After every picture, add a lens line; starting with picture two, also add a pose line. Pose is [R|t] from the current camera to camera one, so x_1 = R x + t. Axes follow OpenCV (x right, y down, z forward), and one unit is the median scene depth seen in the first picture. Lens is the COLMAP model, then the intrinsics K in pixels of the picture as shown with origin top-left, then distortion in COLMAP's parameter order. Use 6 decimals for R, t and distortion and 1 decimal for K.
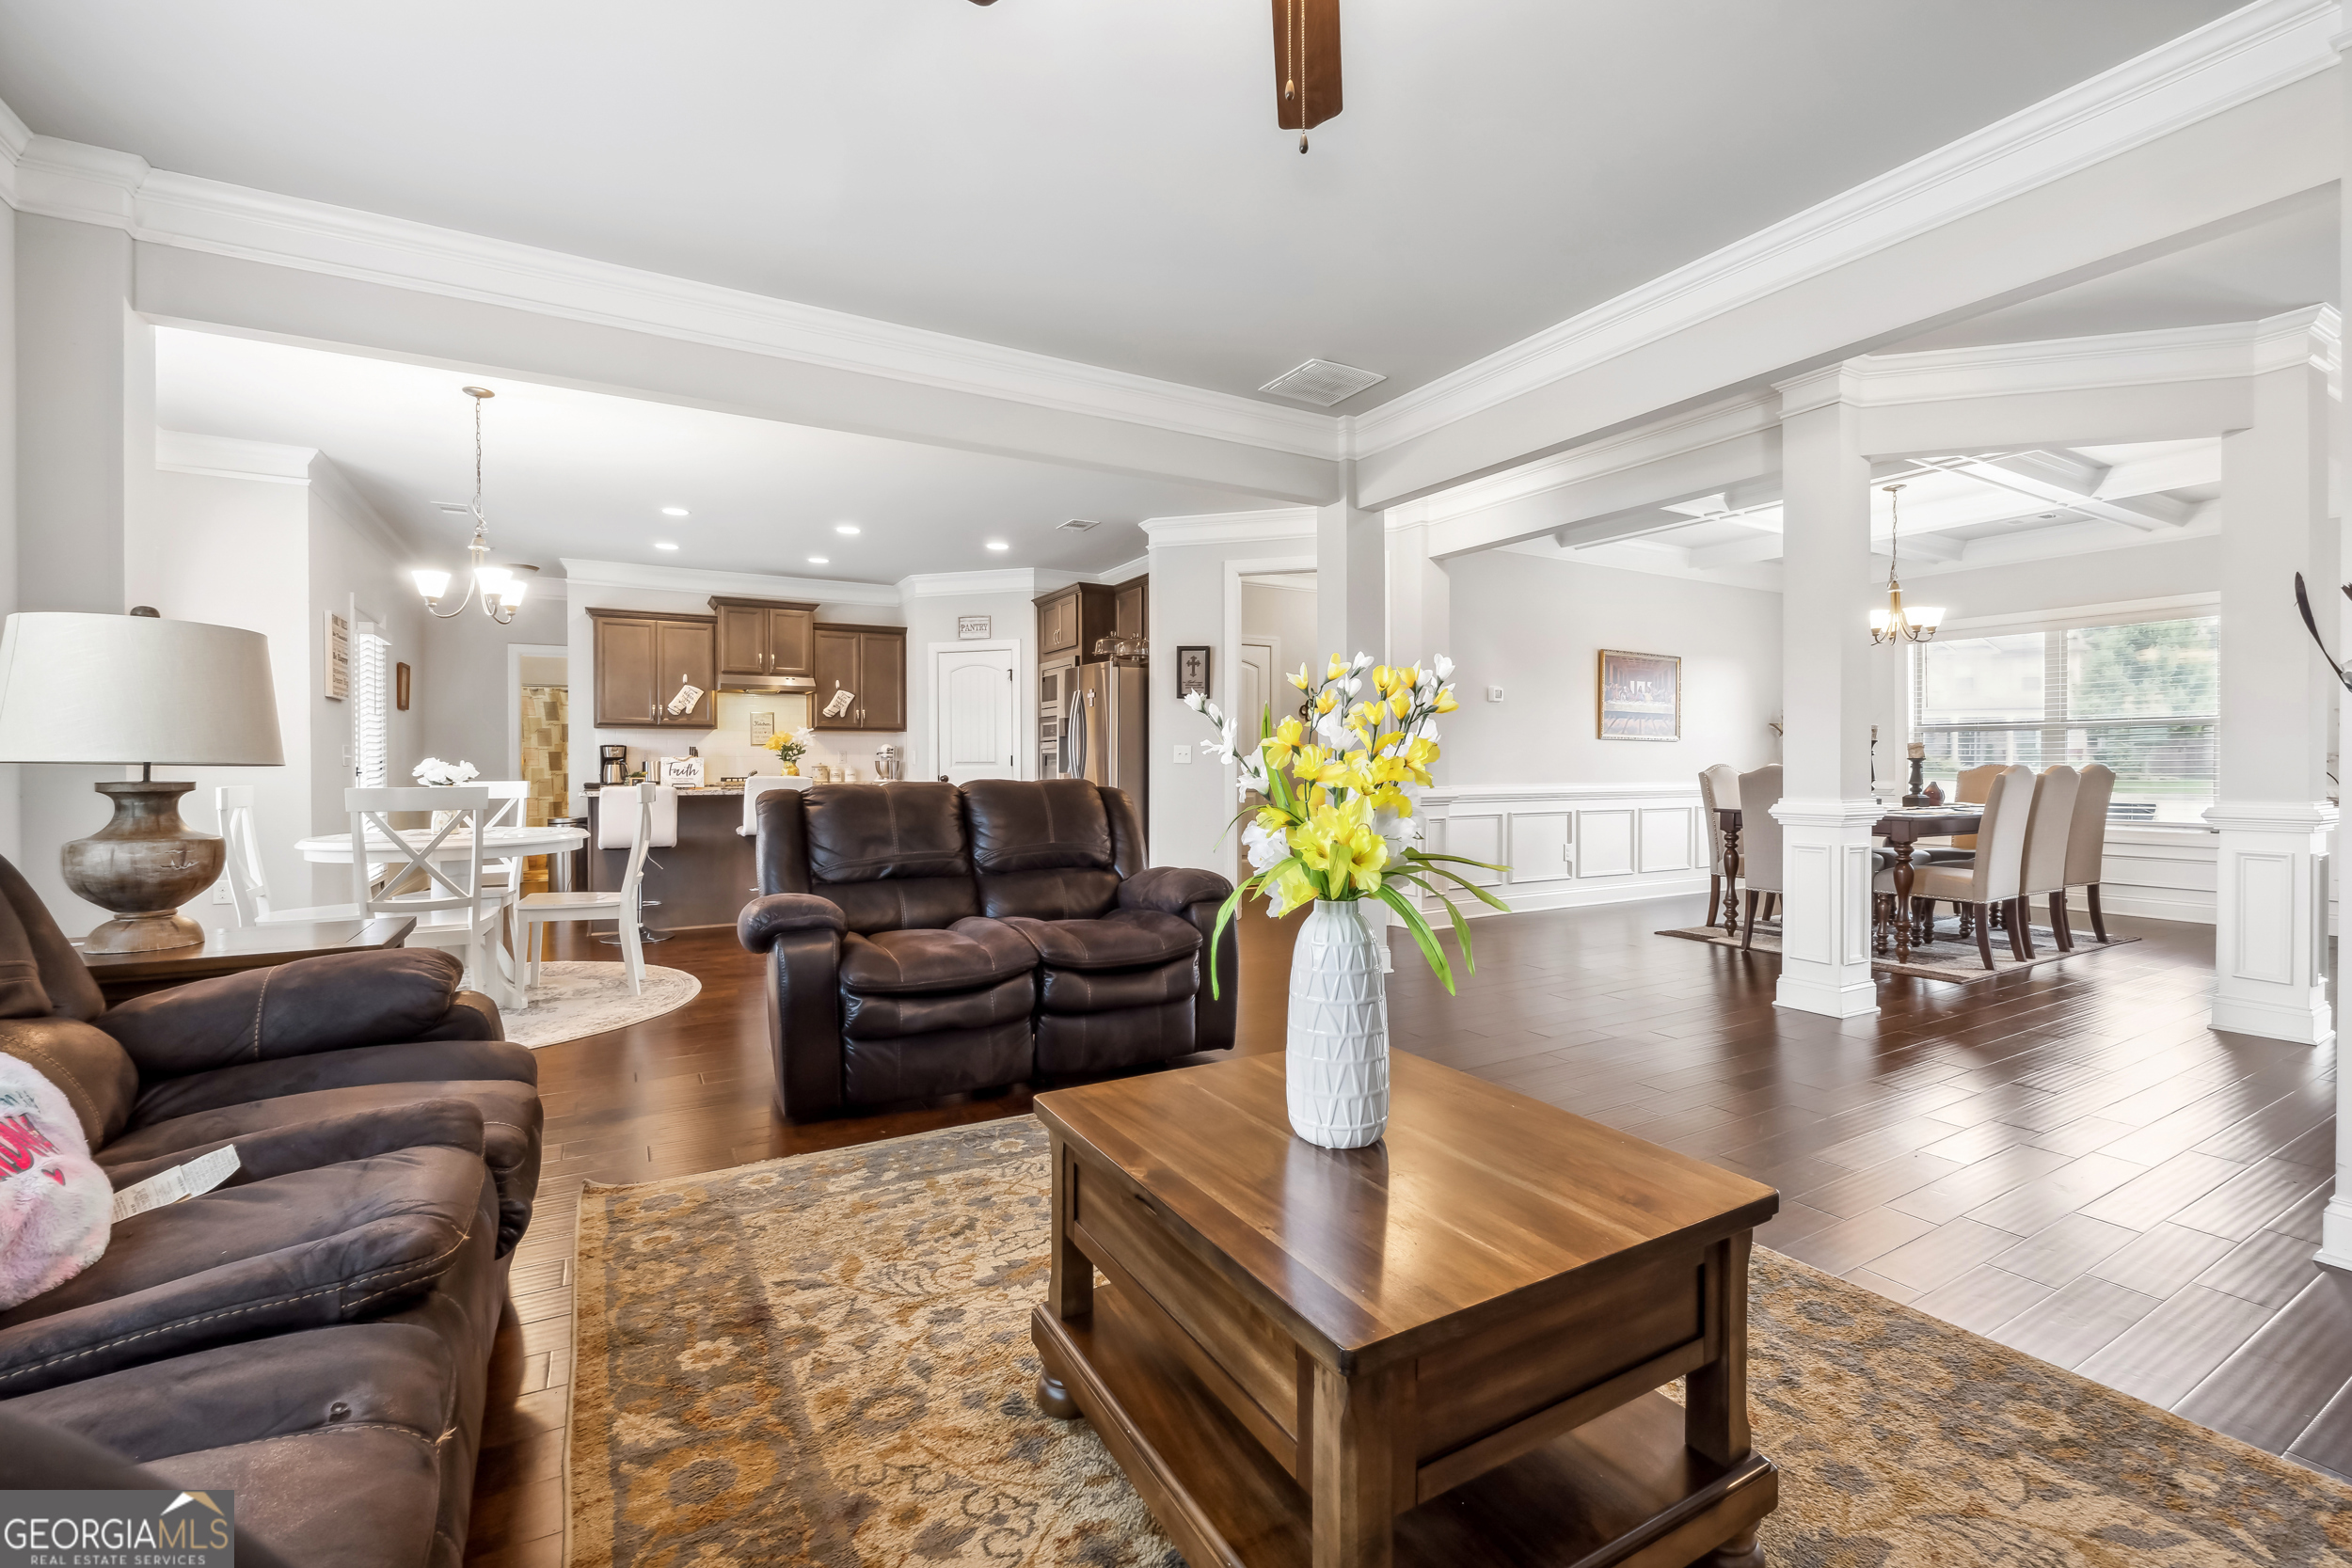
lens RADIAL K [[997.1, 0, 1174.9], [0, 997.1, 765.6], [0, 0, 1]] dist [0.000503, -0.000013]
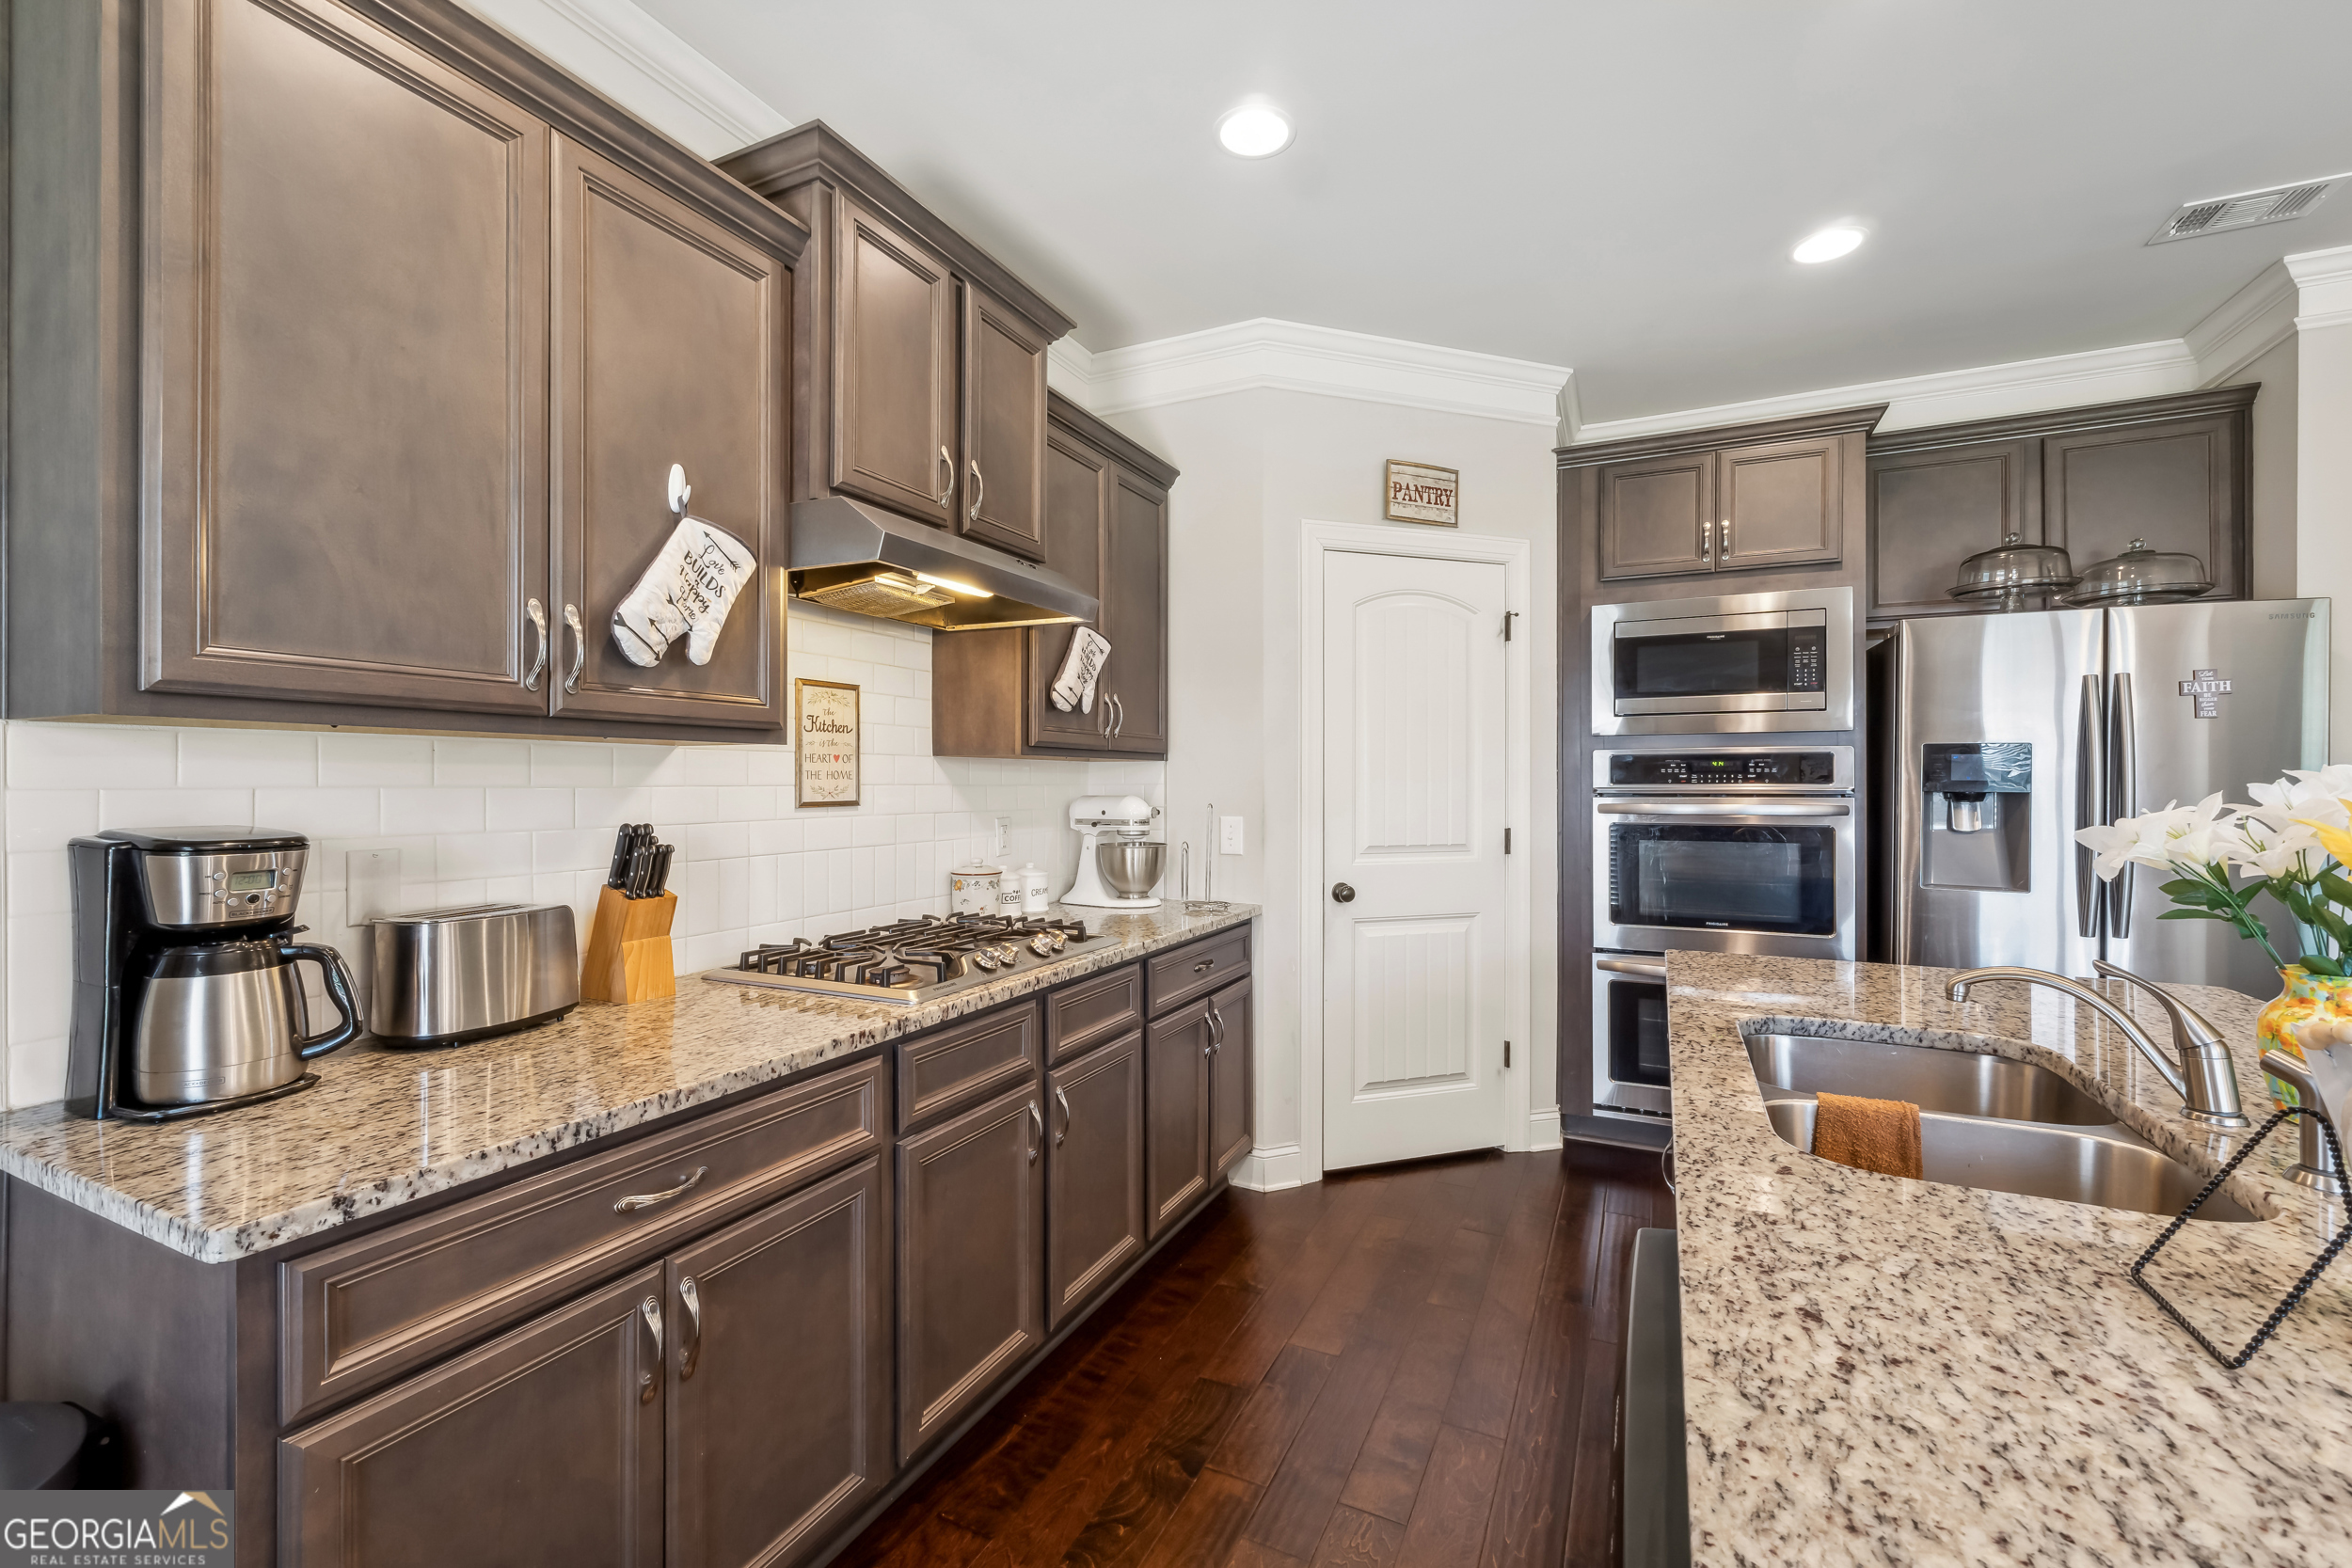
lens RADIAL K [[983.9, 0, 1164.2], [0, 983.9, 786.7], [0, 0, 1]] dist [-0.001554, -0.000240]
pose [[0.828099, 0.001712, 0.560579, -1.463397], [-0.003806, 0.999989, 0.002568, -0.080501], [-0.560569, -0.004260, 0.828097, 2.210725]]
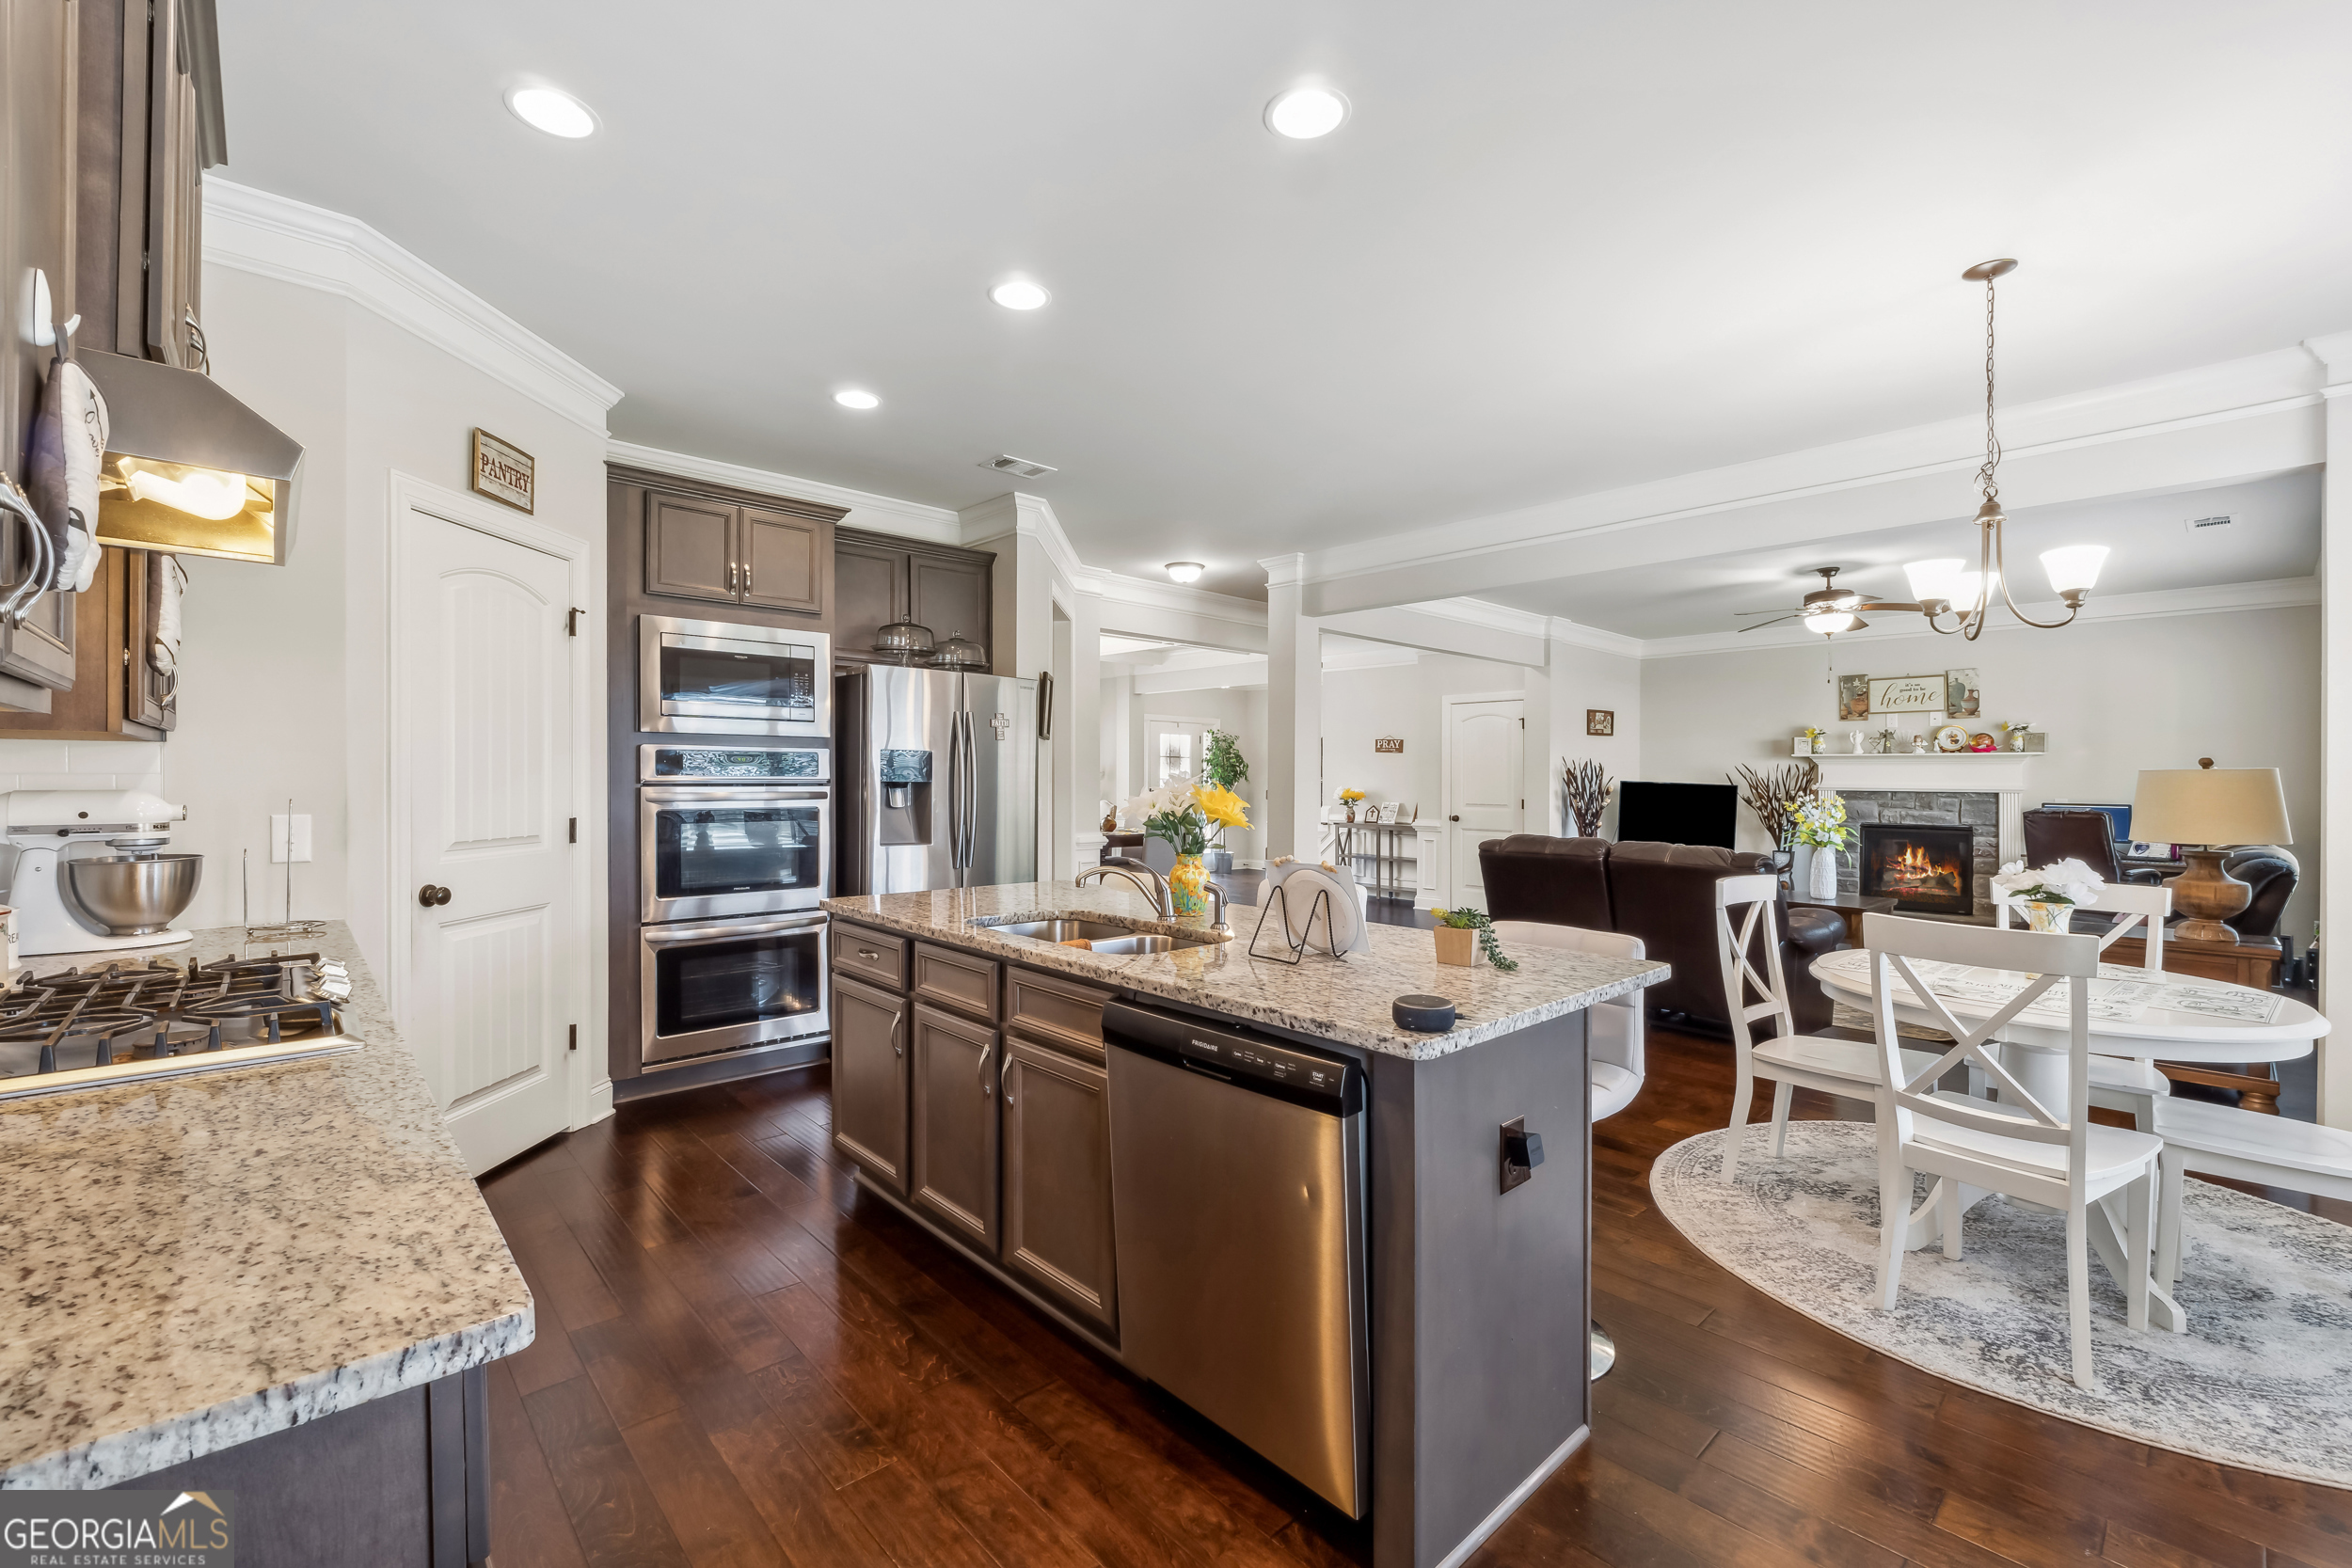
lens RADIAL K [[984.4, 0, 1170.5], [0, 984.4, 774.6], [0, 0, 1]] dist [-0.002169, -0.000557]
pose [[-0.225416, 0.004197, 0.974254, -1.805937], [-0.005550, 0.999969, -0.005592, -0.079887], [-0.974247, -0.006668, -0.225385, 2.506167]]
